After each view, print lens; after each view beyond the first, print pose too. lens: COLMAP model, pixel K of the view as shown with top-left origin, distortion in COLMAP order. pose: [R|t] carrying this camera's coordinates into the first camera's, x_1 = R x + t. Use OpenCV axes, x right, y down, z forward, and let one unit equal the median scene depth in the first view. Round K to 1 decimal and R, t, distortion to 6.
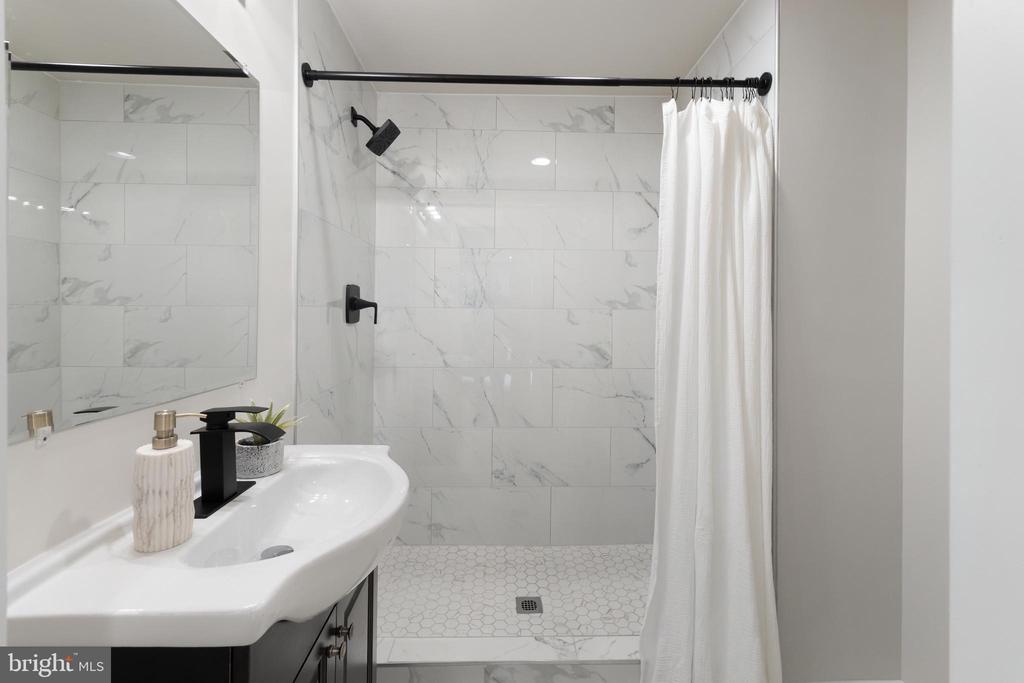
lens RADIAL K [[438.0, 0, 512.0], [0, 438.0, 341.5], [0, 0, 1]] dist [0.001599, 0.000243]
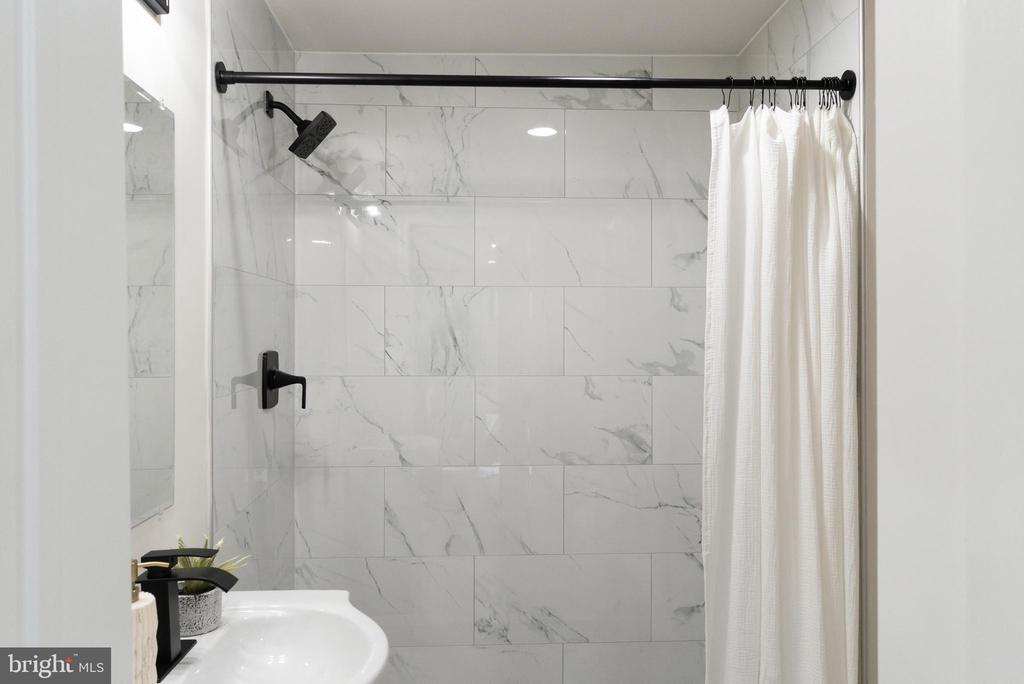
lens RADIAL K [[895.5, 0, 504.9], [0, 895.5, 343.5], [0, 0, 1]] dist [-0.006937, -0.004966]
pose [[0.999673, -0.008809, 0.023992, -0.030675], [0.009069, 0.999901, -0.010750, -0.122835], [-0.023895, 0.010964, 0.999654, -0.401593]]
